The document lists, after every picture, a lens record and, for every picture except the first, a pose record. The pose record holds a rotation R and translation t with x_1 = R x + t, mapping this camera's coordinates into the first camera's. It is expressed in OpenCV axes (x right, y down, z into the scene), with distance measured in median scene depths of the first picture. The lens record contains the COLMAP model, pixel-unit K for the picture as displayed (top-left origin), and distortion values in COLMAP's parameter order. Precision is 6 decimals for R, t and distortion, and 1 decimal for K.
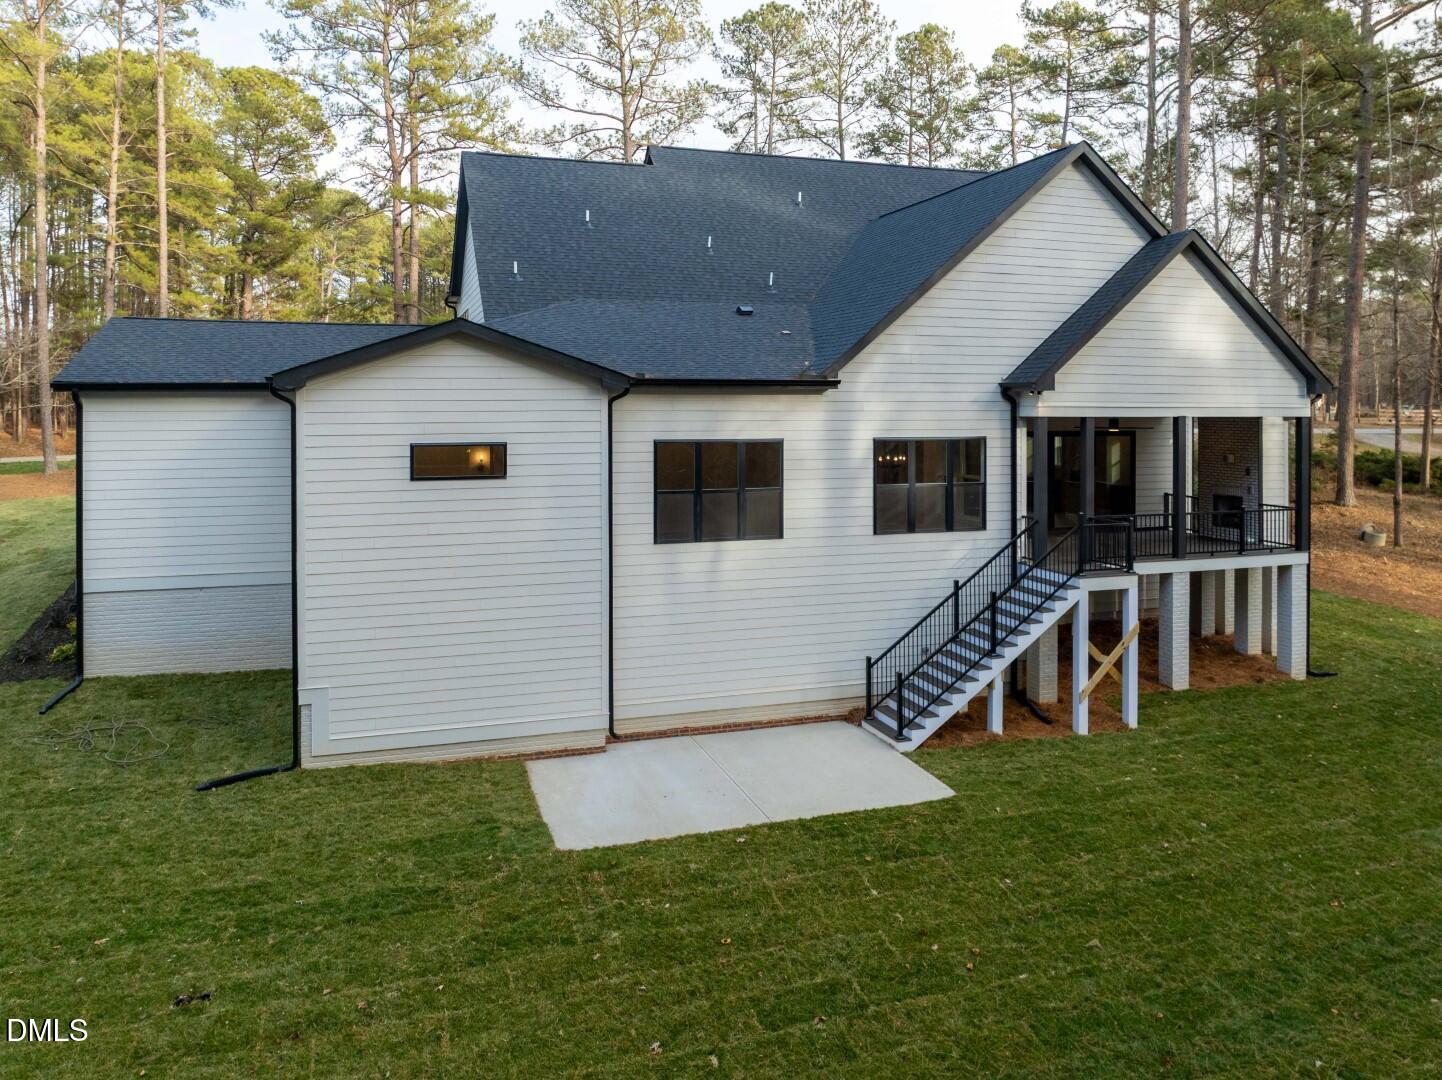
lens RADIAL K [[1005.3, 0, 744.1], [0, 1005.3, 496.4], [0, 0, 1]] dist [-0.026849, 0.000474]
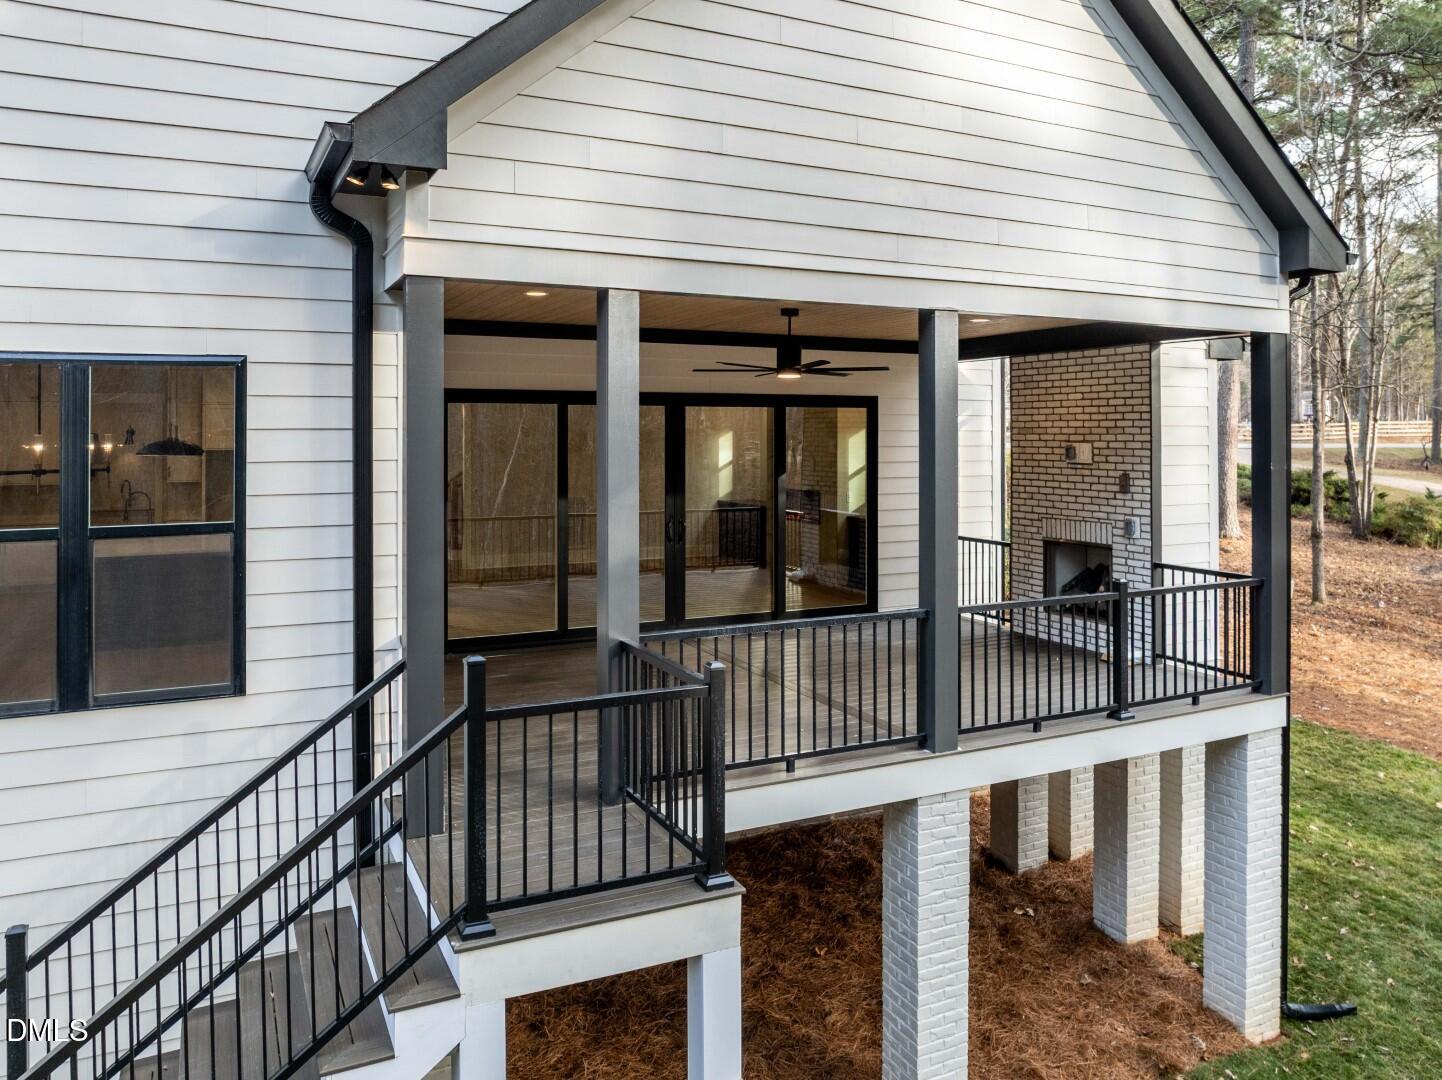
lens RADIAL K [[1005.3, 0, 721.2], [0, 1005.3, 534.9], [0, 0, 1]] dist [-0.026849, 0.000474]
pose [[0.992711, -0.011142, 0.120004, 0.311252], [0.009409, 0.999843, 0.014994, -0.012188], [-0.120152, -0.013756, 0.992660, 0.654246]]
